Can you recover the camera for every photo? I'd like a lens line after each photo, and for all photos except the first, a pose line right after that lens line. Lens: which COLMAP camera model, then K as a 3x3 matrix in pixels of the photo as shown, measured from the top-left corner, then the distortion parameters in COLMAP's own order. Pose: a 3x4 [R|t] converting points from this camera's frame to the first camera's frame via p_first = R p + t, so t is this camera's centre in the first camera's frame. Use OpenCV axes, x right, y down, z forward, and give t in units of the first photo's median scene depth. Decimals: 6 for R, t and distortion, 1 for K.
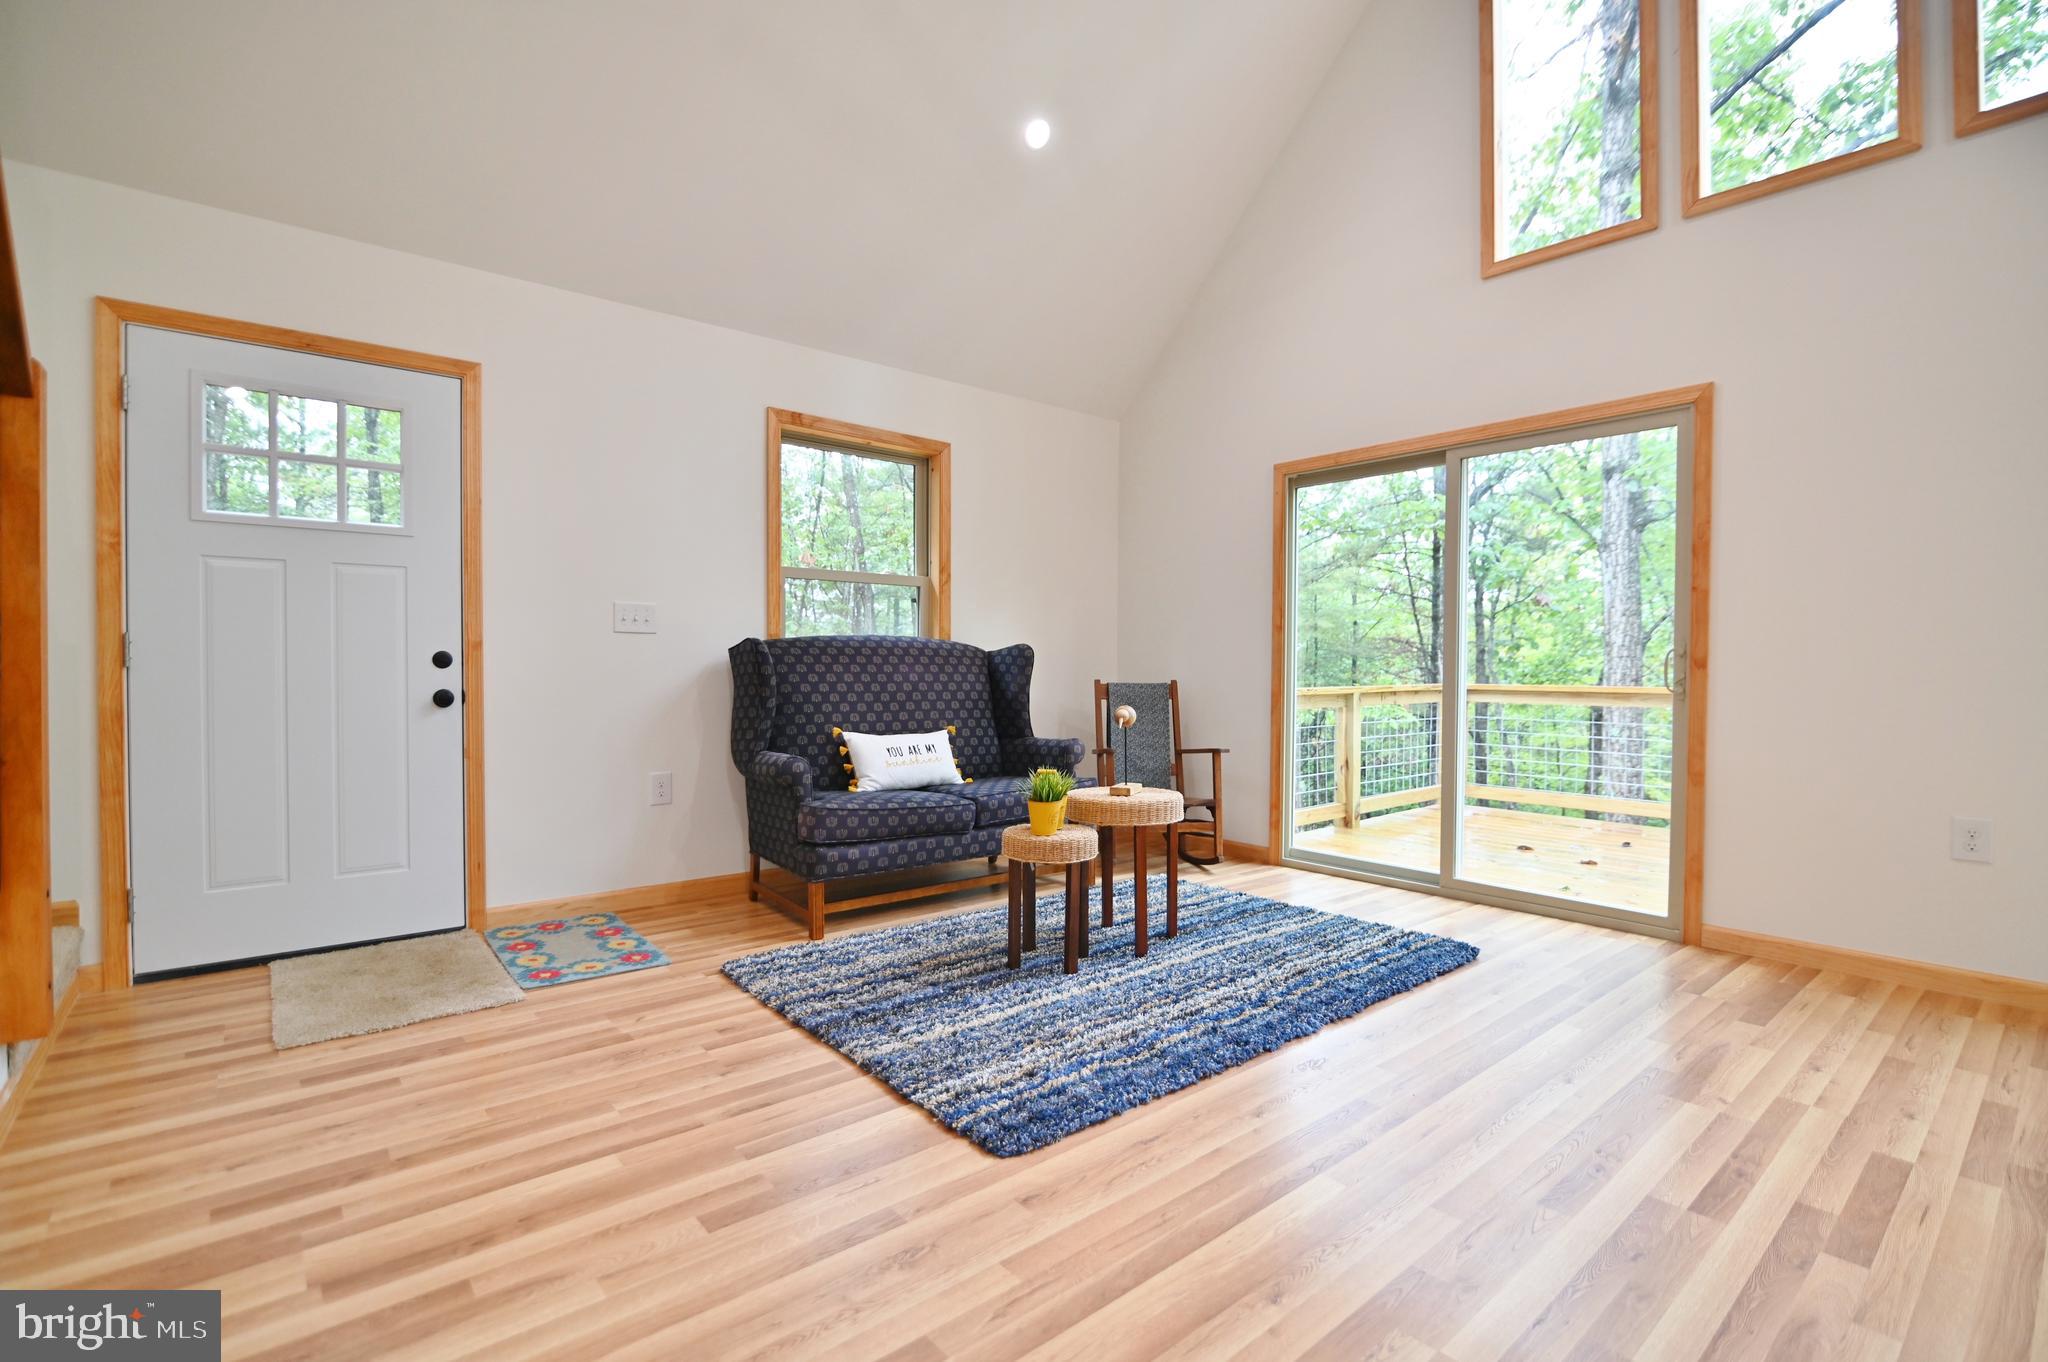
lens RADIAL K [[937.3, 0, 1021.8], [0, 937.3, 678.6], [0, 0, 1]] dist [-0.020515, 0.000311]
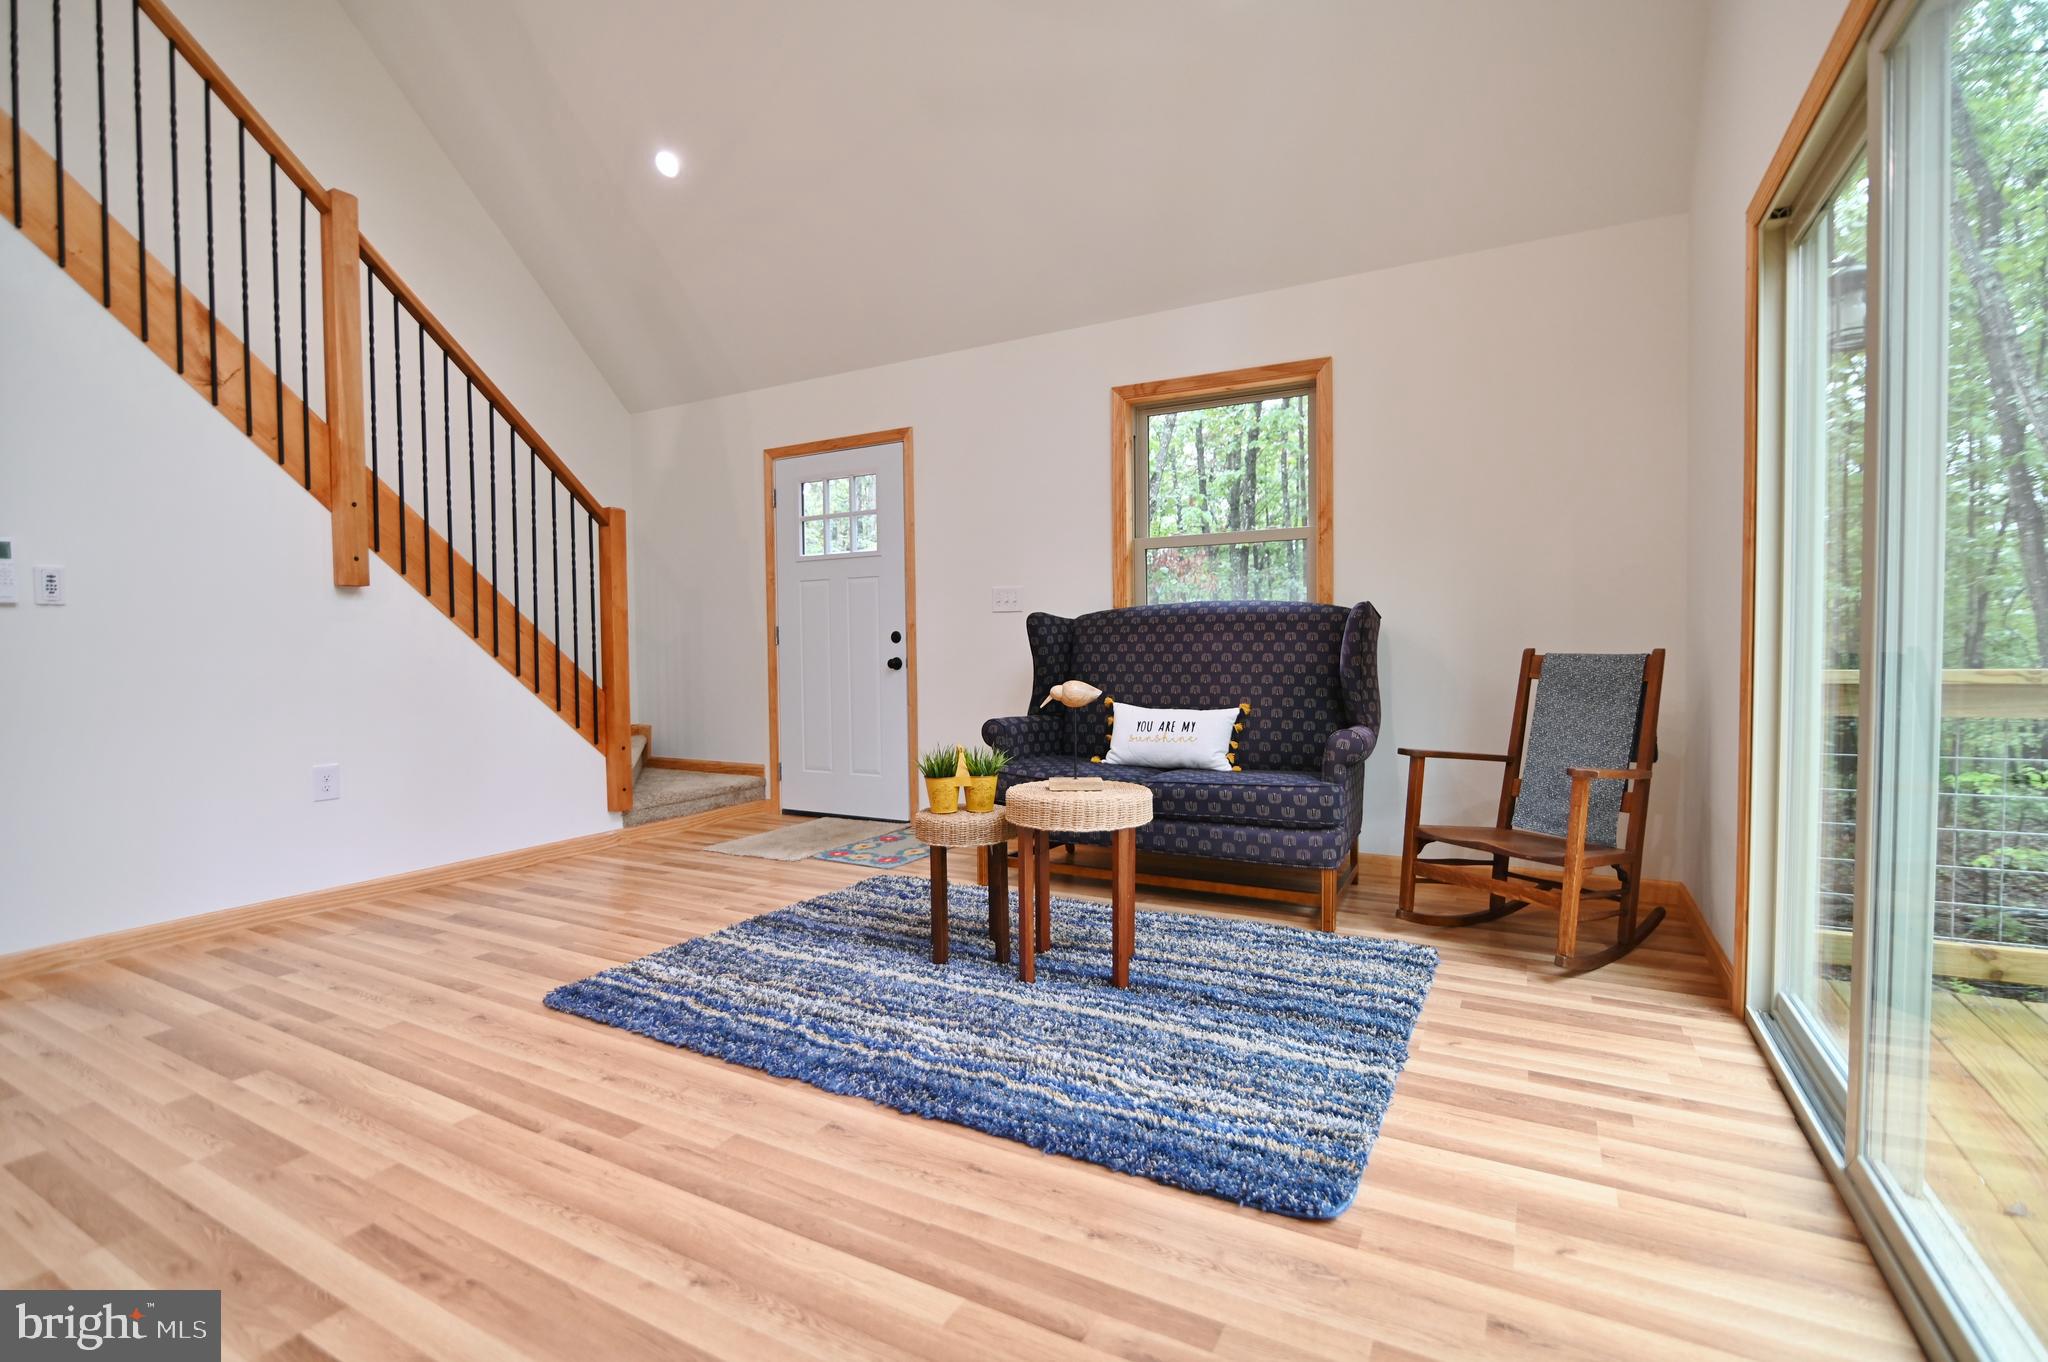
lens RADIAL K [[937.3, 0, 1028.6], [0, 937.3, 678.1], [0, 0, 1]] dist [-0.020515, 0.000311]
pose [[0.365322, 0.025930, -0.930520, 0.825555], [0.003032, 0.999574, 0.029045, 0.002316], [0.930876, -0.013432, 0.365087, 0.649230]]
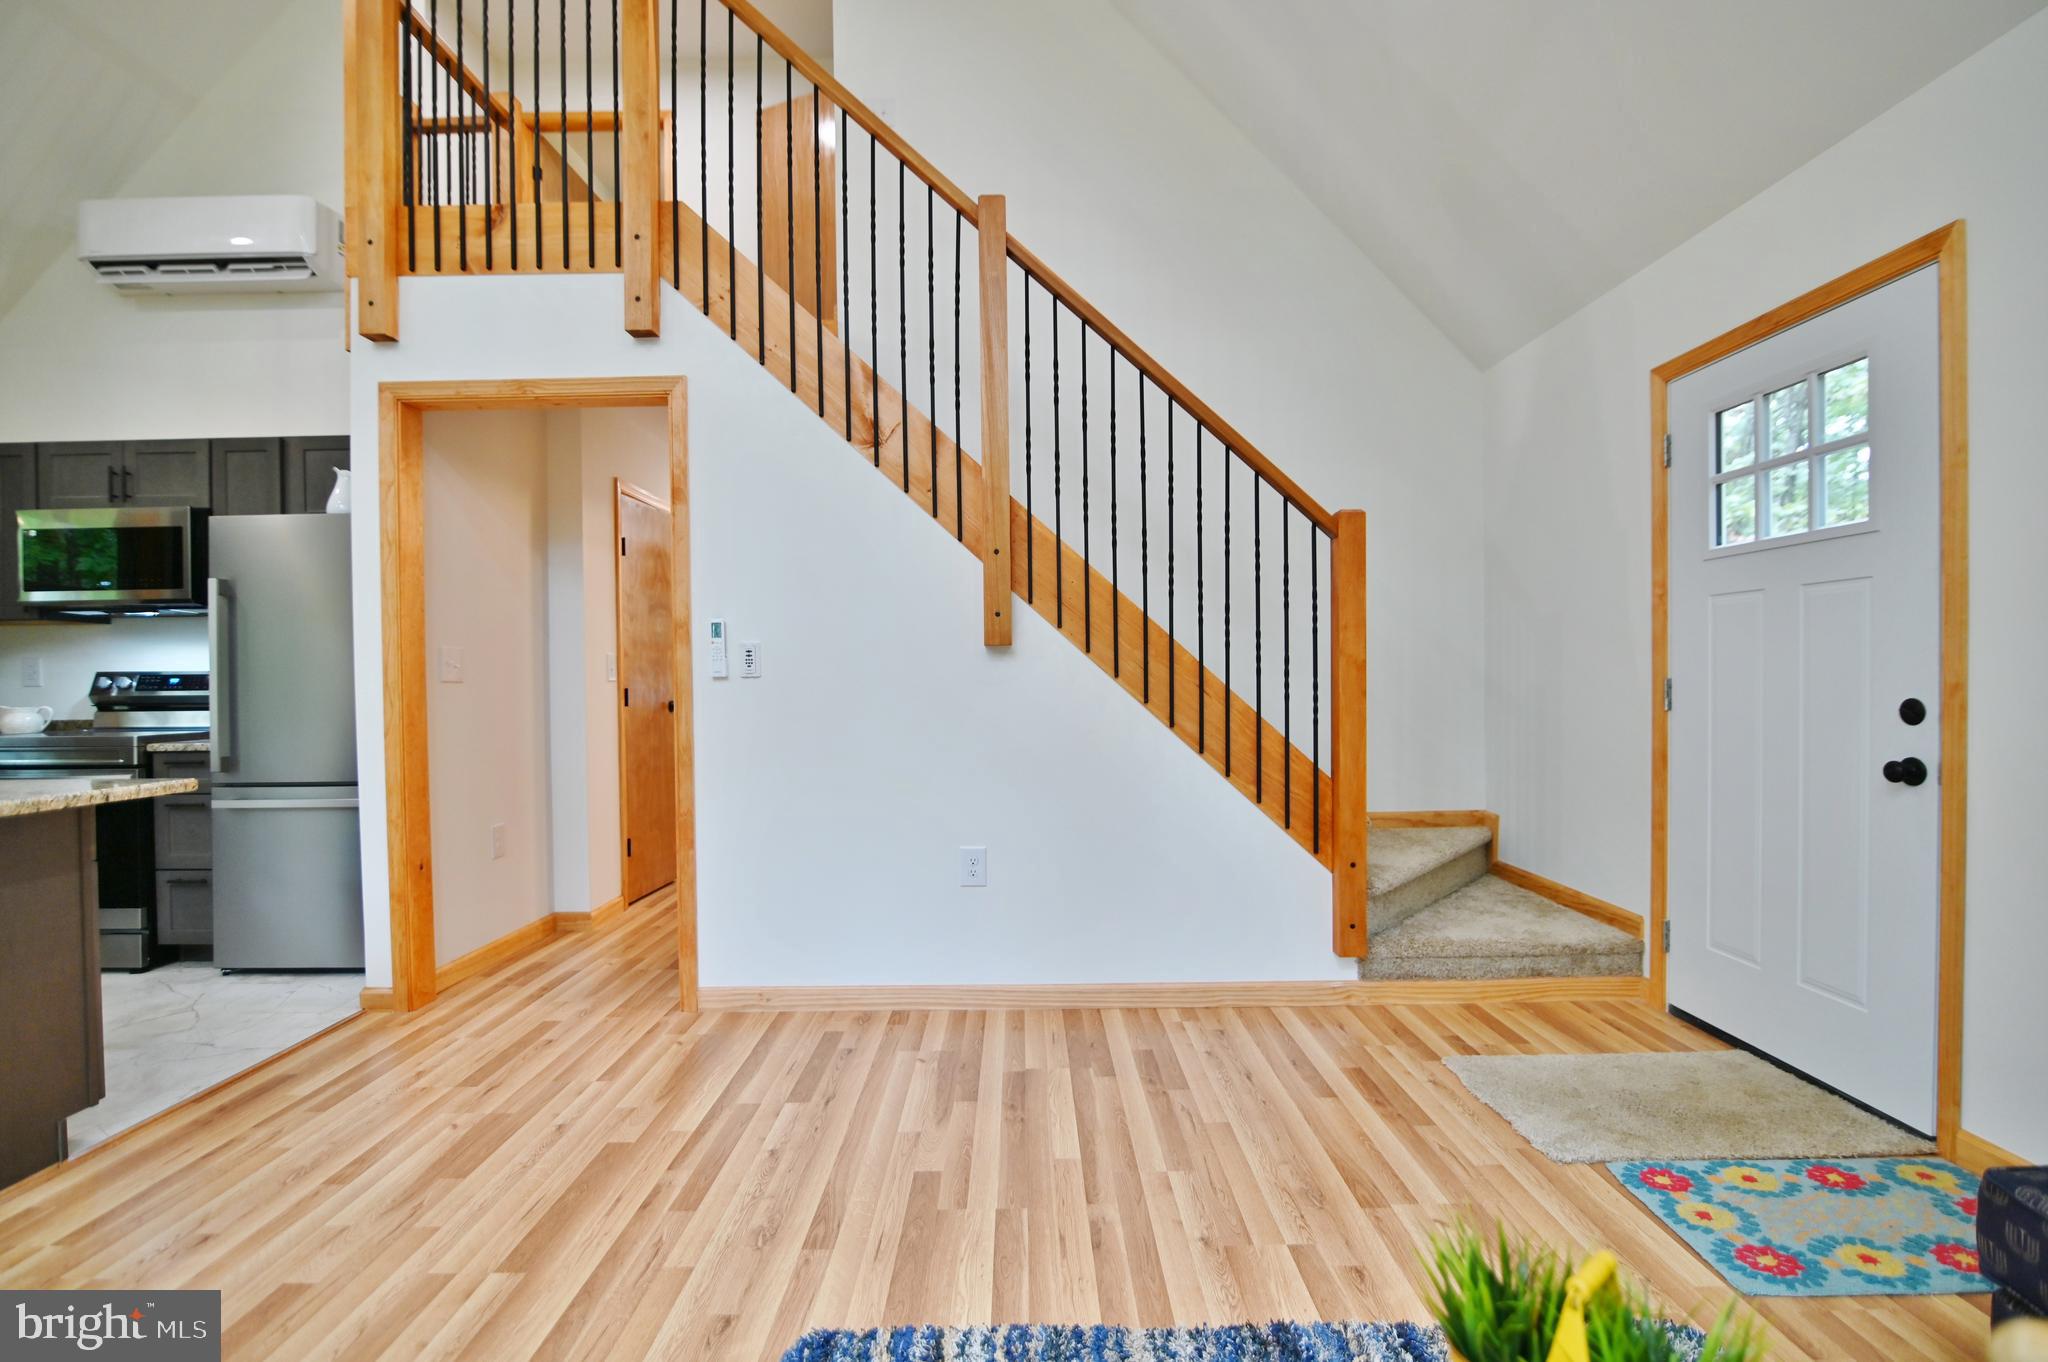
lens RADIAL K [[937.3, 0, 1019.4], [0, 937.3, 689.1], [0, 0, 1]] dist [-0.020515, 0.000311]
pose [[-0.643465, 0.017267, -0.765281, 0.265201], [0.000836, 0.999761, 0.021855, -0.050142], [0.765475, 0.013424, -0.643325, 0.928681]]
